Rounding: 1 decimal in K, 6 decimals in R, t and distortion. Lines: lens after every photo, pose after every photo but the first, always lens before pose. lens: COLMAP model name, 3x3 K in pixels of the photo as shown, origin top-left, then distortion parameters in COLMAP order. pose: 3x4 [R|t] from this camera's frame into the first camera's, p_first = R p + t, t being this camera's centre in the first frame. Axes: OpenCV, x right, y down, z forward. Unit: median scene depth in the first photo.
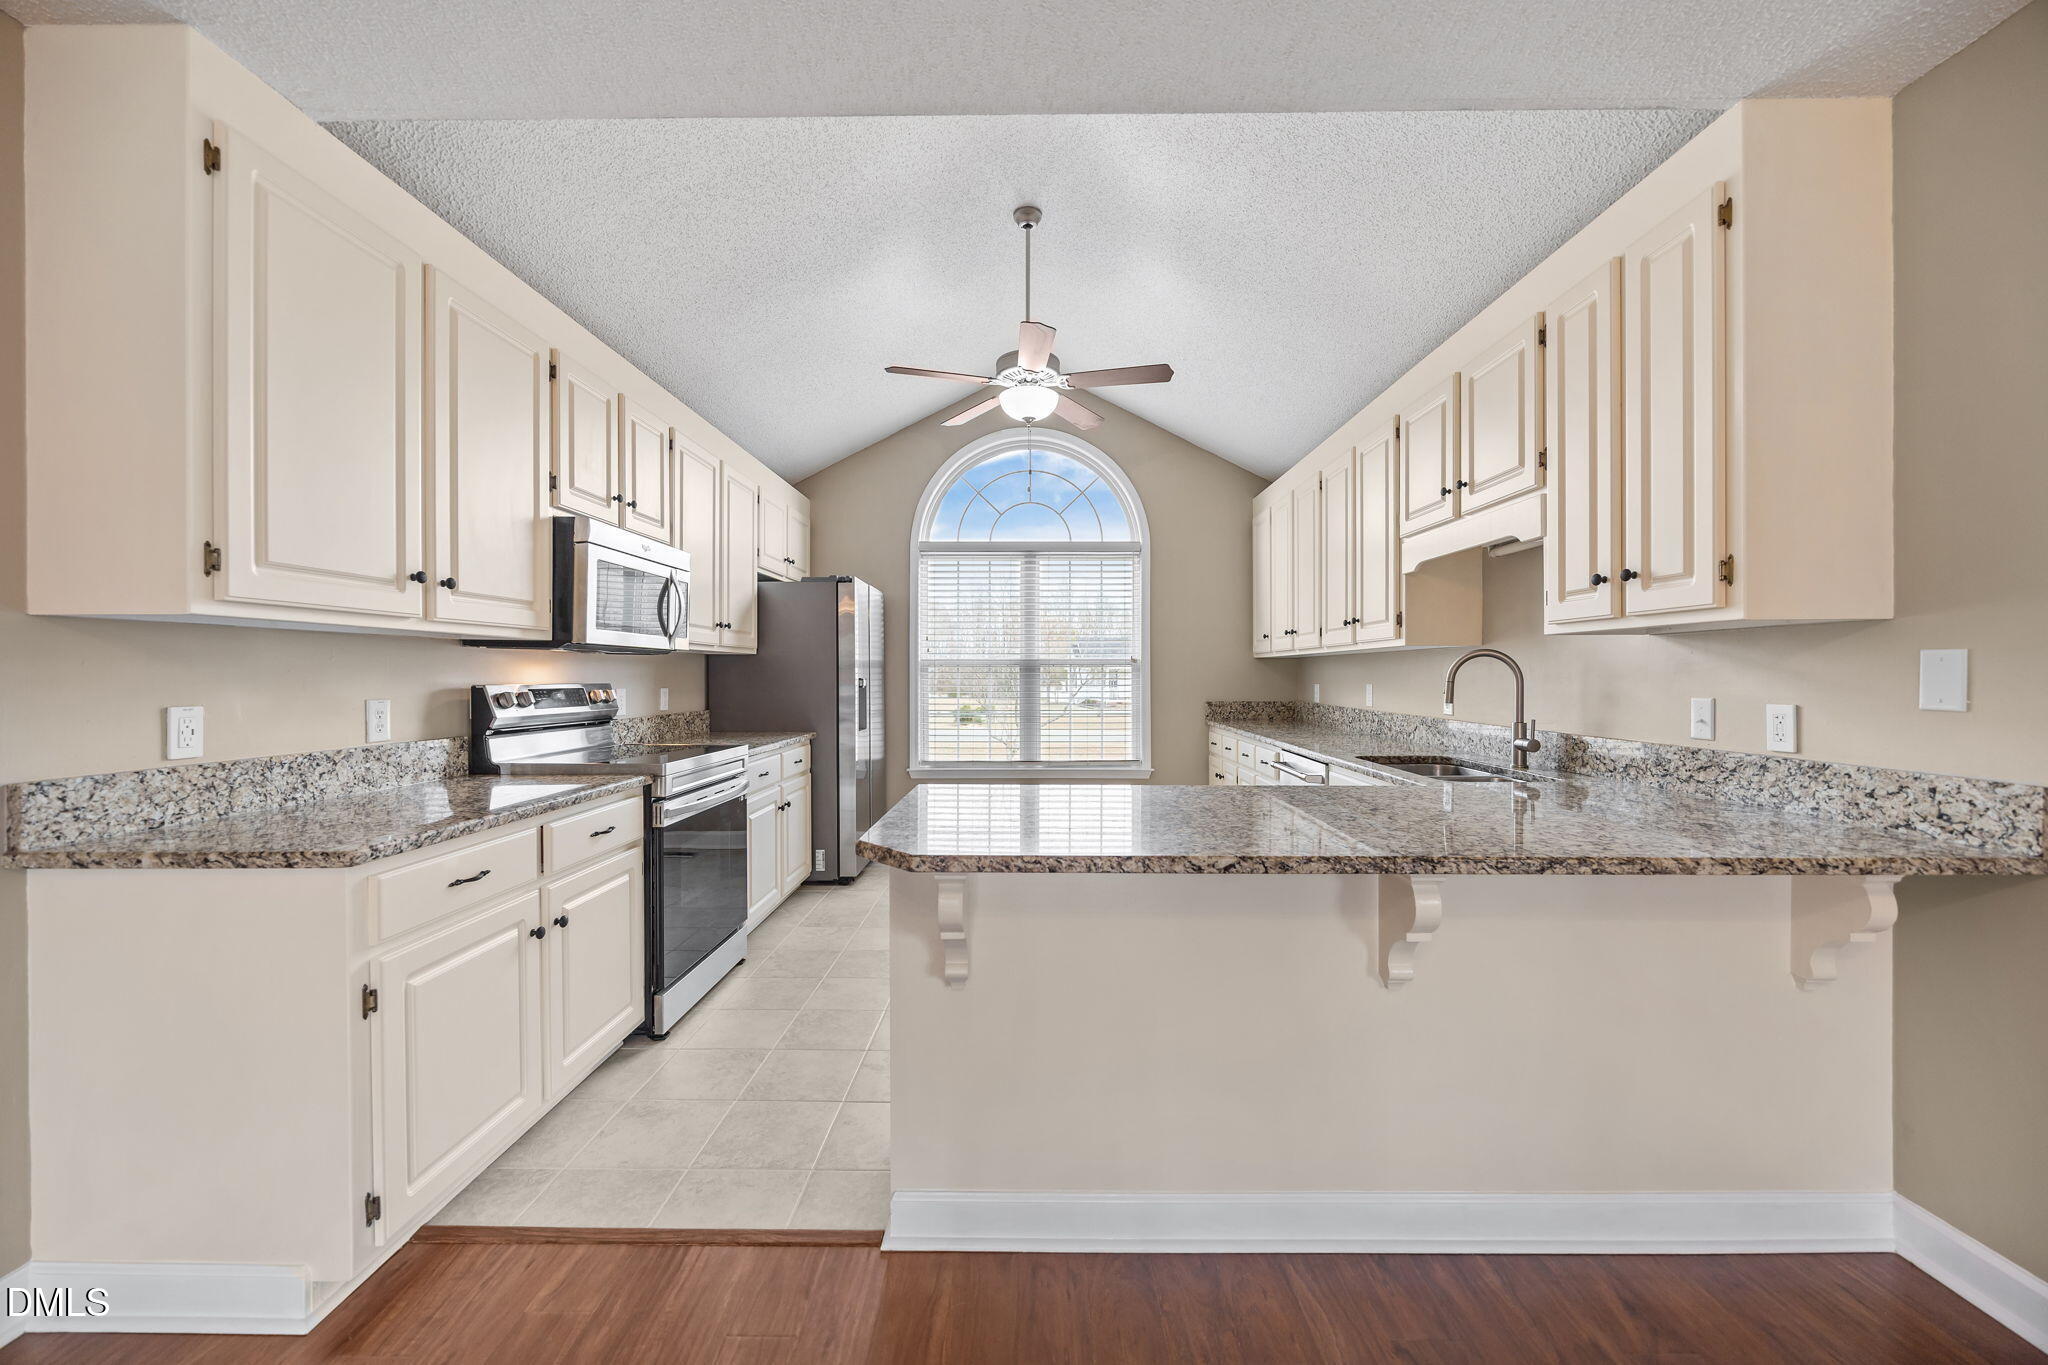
lens RADIAL K [[777.8, 0, 1026.0], [0, 777.8, 674.6], [0, 0, 1]] dist [-0.006485, -0.000111]
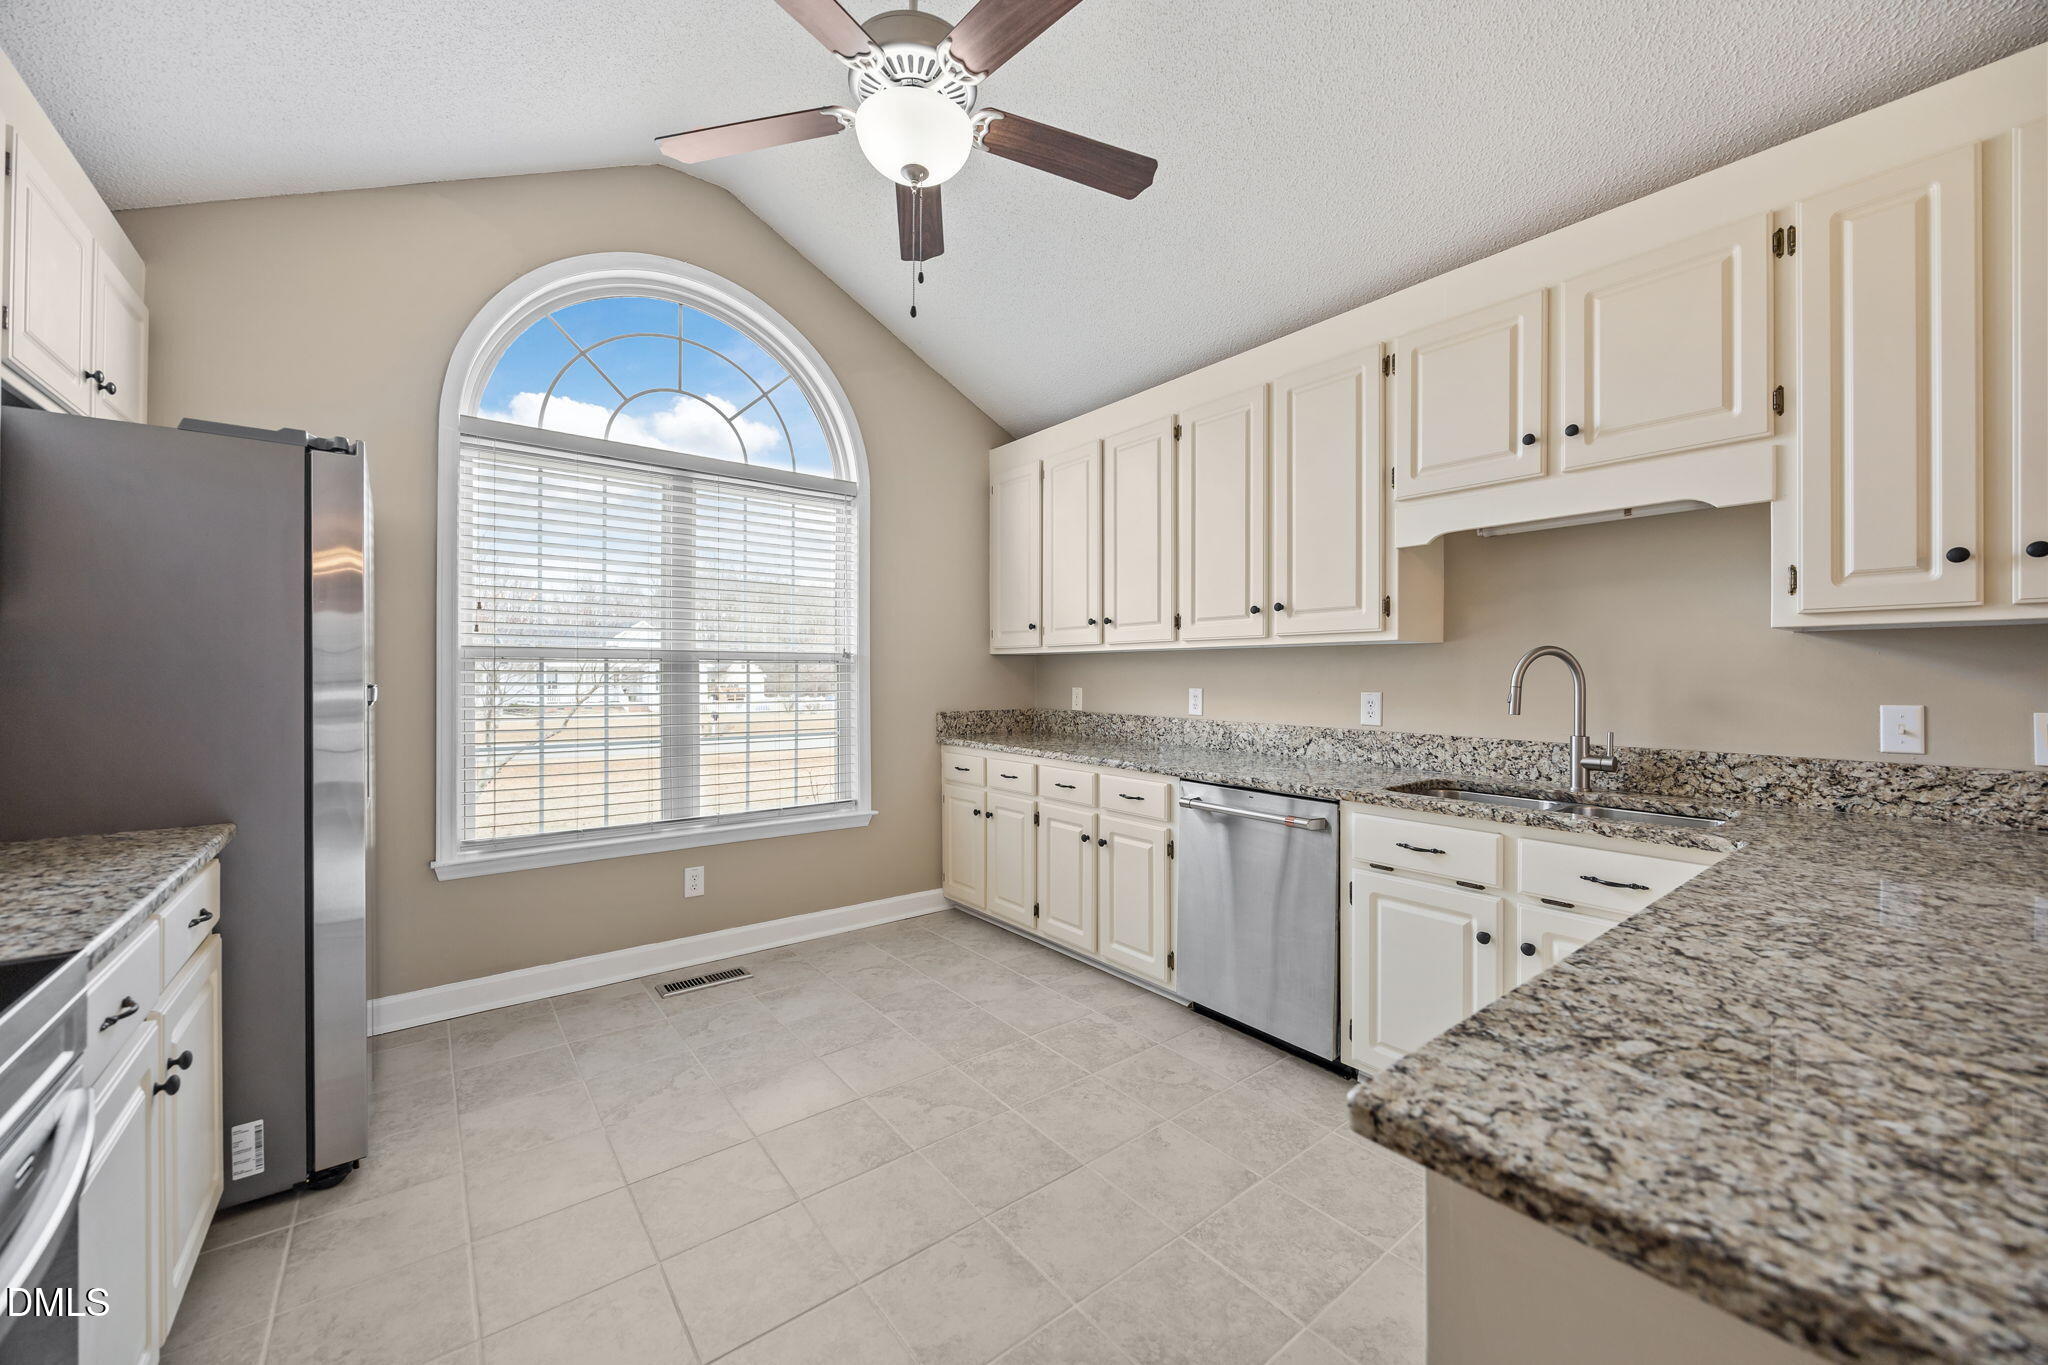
lens RADIAL K [[777.8, 0, 1028.6], [0, 777.8, 672.7], [0, 0, 1]] dist [-0.006485, -0.000111]
pose [[0.775887, 0.003320, 0.630863, -0.222240], [-0.001548, 0.999993, -0.003358, -0.000985], [-0.630870, 0.001629, 0.775887, 0.487602]]
